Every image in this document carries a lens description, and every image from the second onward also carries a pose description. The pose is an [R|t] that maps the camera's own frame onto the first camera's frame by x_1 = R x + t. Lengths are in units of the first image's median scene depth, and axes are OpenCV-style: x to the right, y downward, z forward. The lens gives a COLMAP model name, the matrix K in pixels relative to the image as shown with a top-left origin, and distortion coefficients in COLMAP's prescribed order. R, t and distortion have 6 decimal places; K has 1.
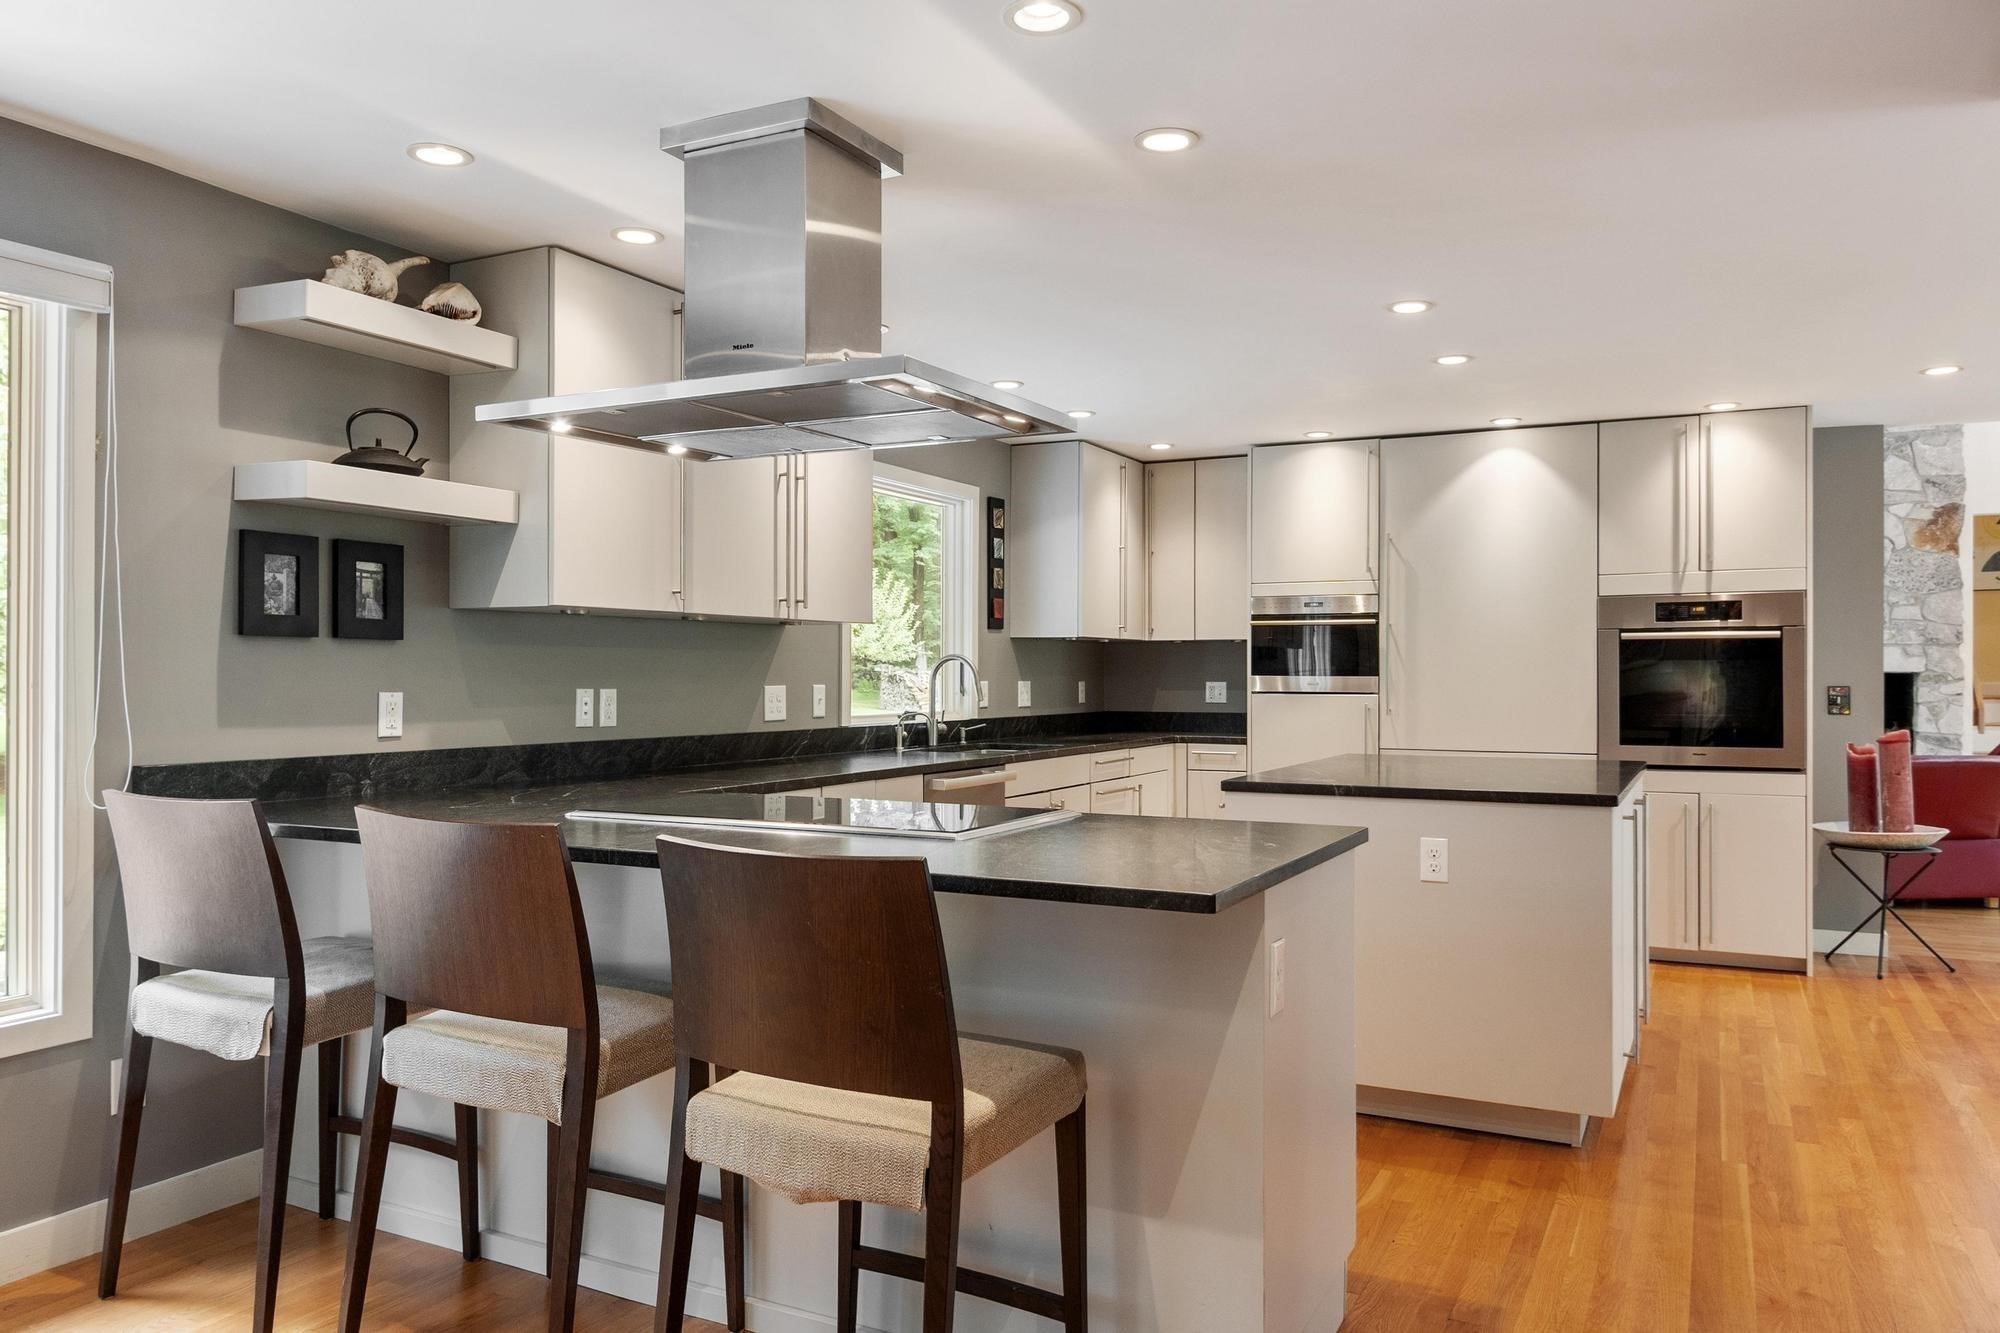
lens RADIAL K [[1373.9, 0, 1000.0], [0, 1373.9, 666.5], [0, 0, 1]] dist [0.004772, -0.001400]
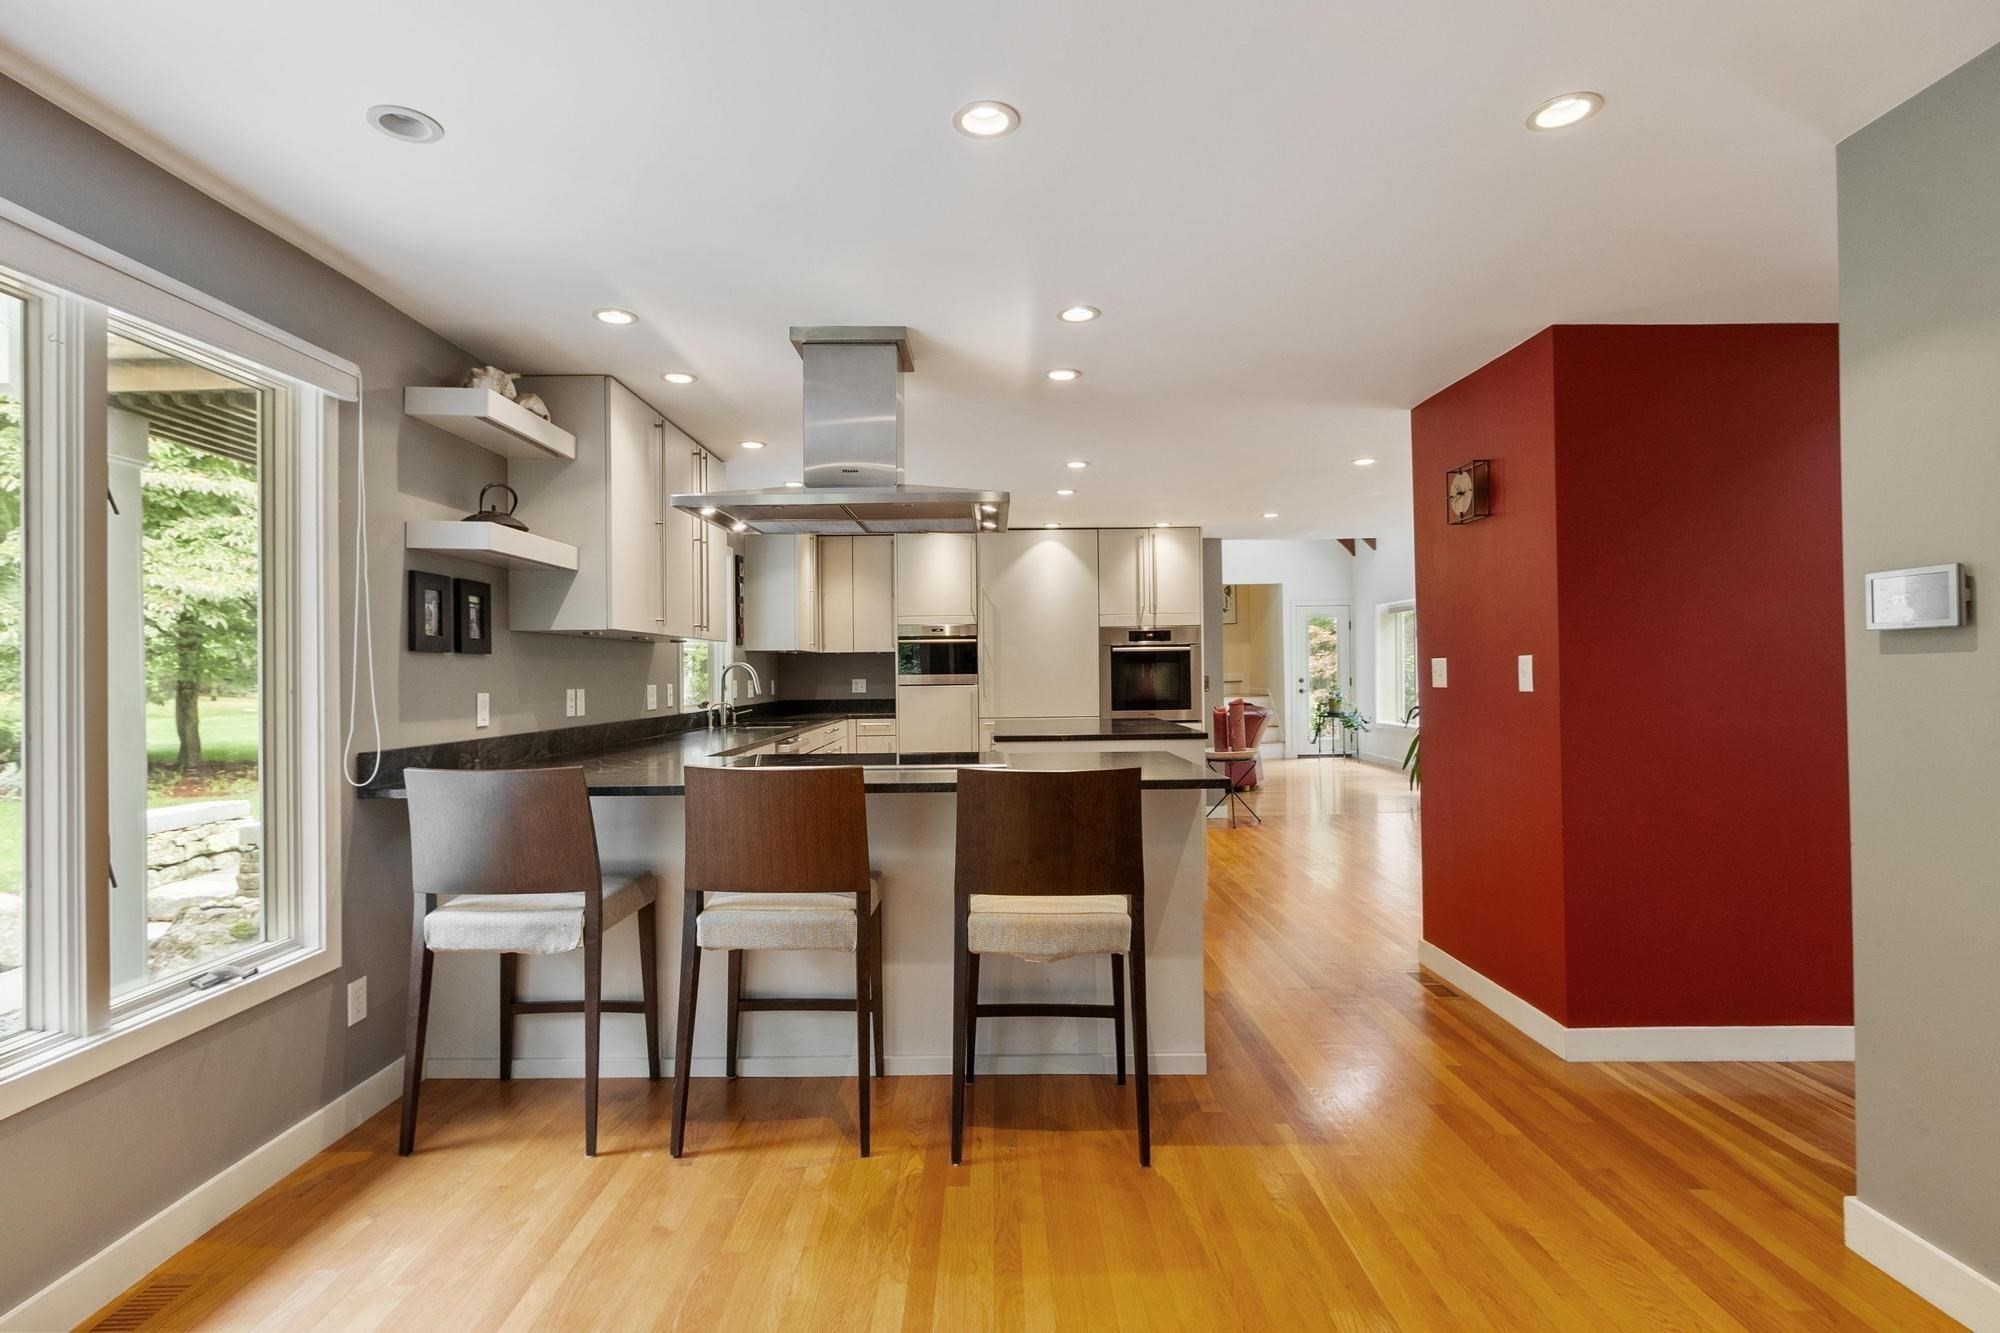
lens RADIAL K [[957.7, 0, 985.7], [0, 957.7, 663.0], [0, 0, 1]] dist [-0.001818, 0.000211]
pose [[0.891656, -0.007129, 0.452657, -0.253746], [0.010409, 0.999935, -0.004757, -0.000729], [-0.452594, 0.008953, 0.891672, -0.031620]]
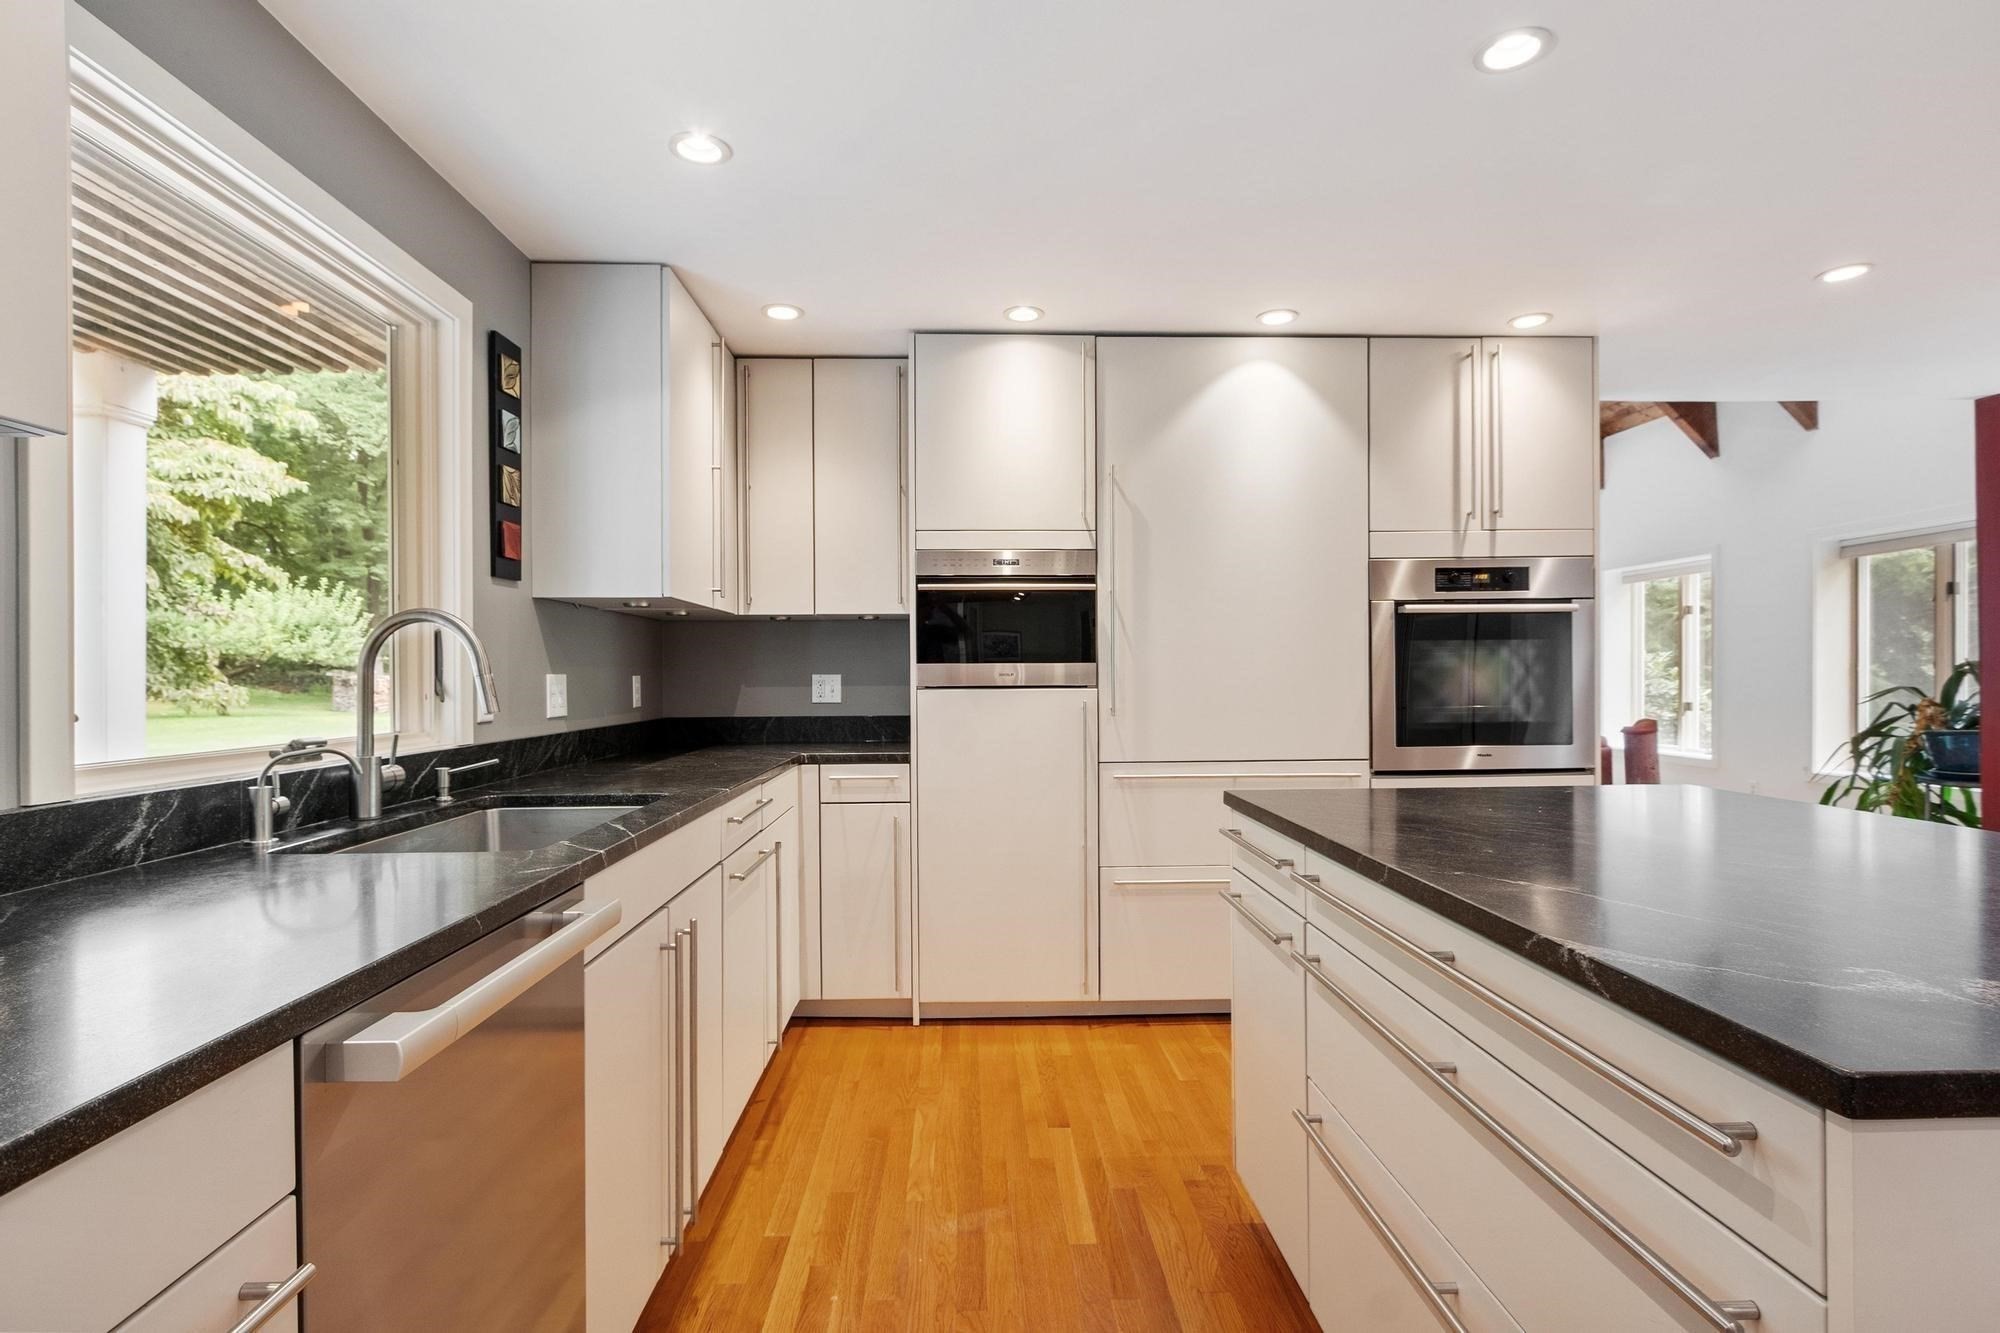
lens RADIAL K [[978.3, 0, 993.3], [0, 978.3, 677.6], [0, 0, 1]] dist [-0.003600, -0.000641]
pose [[0.875650, -0.008474, 0.482871, -0.023737], [0.005358, 0.999955, 0.007833, 0.011435], [-0.482916, -0.004272, 0.875656, 0.617205]]
